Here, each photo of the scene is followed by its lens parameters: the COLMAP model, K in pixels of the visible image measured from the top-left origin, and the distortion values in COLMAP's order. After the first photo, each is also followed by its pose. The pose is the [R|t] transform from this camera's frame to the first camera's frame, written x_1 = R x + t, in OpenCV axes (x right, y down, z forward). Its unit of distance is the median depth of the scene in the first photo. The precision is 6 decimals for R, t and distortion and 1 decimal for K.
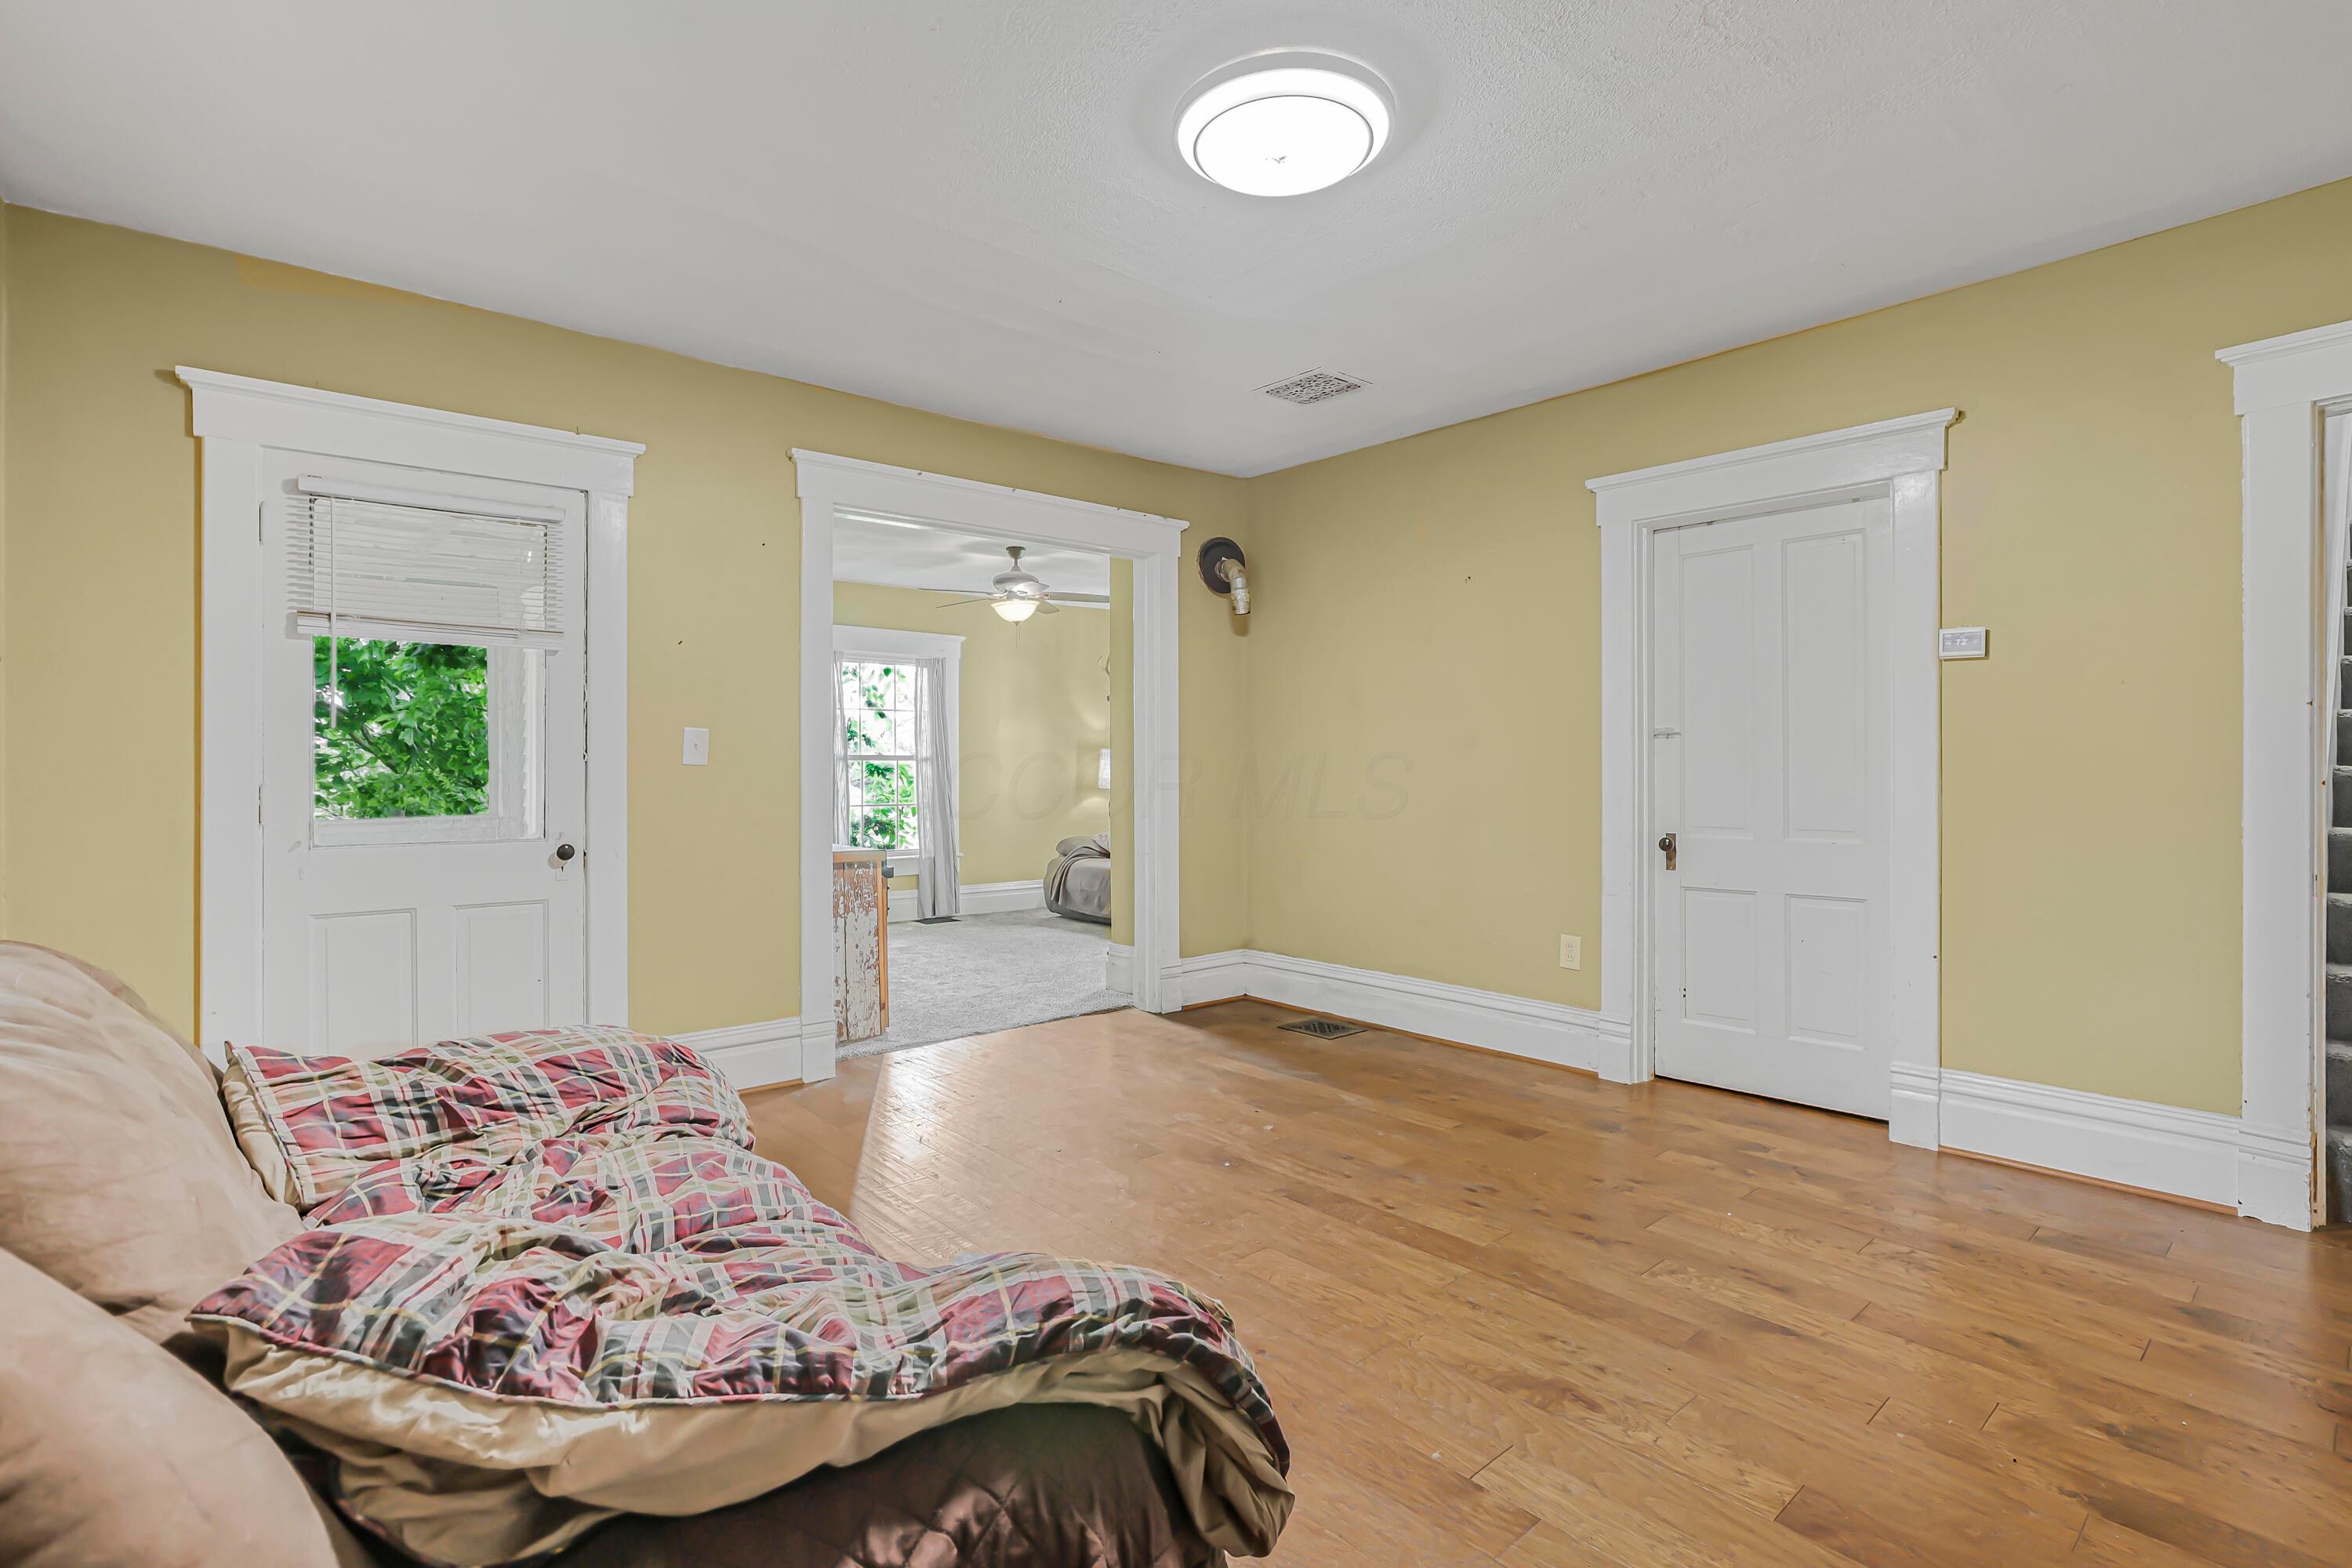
lens RADIAL K [[1094.8, 0, 1142.4], [0, 1094.8, 769.9], [0, 0, 1]] dist [-0.033253, 0.012170]
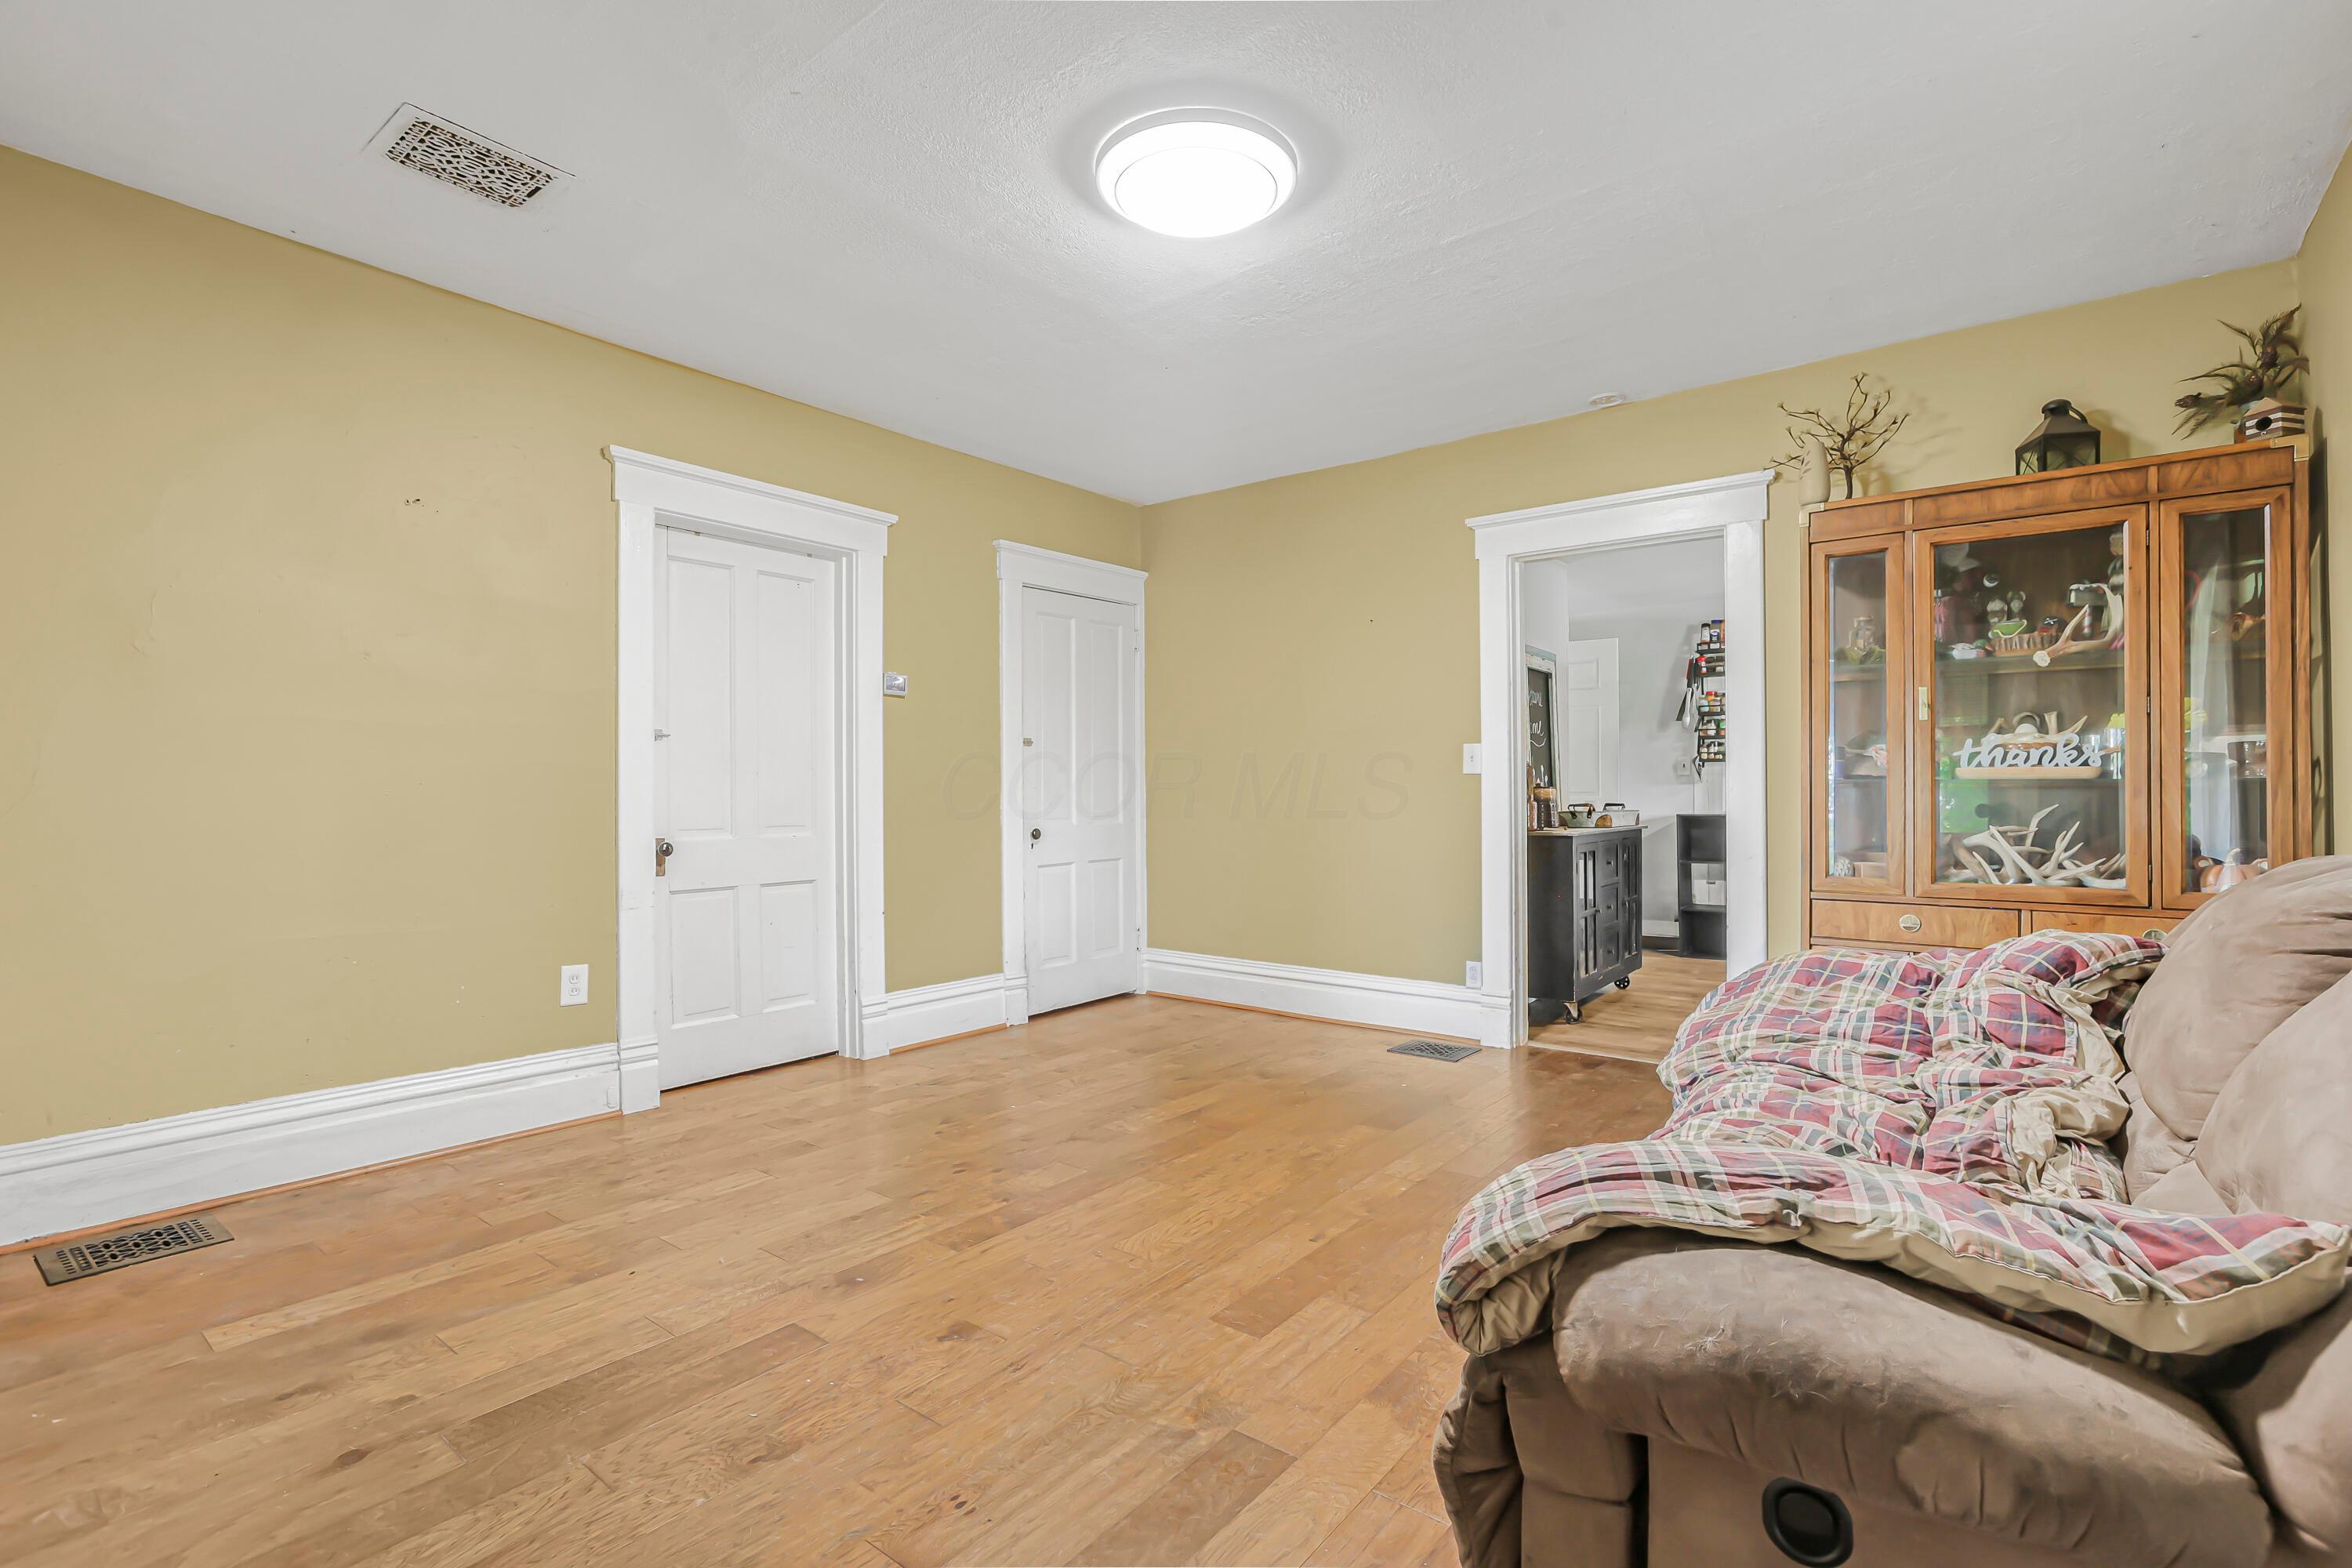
lens RADIAL K [[1094.8, 0, 1190.0], [0, 1094.8, 791.2], [0, 0, 1]] dist [-0.033253, 0.012170]
pose [[-0.221725, 0.008495, 0.975072, -0.688975], [0.000755, 0.999963, -0.008540, 0.031304], [-0.975109, -0.001157, -0.221723, 0.923873]]
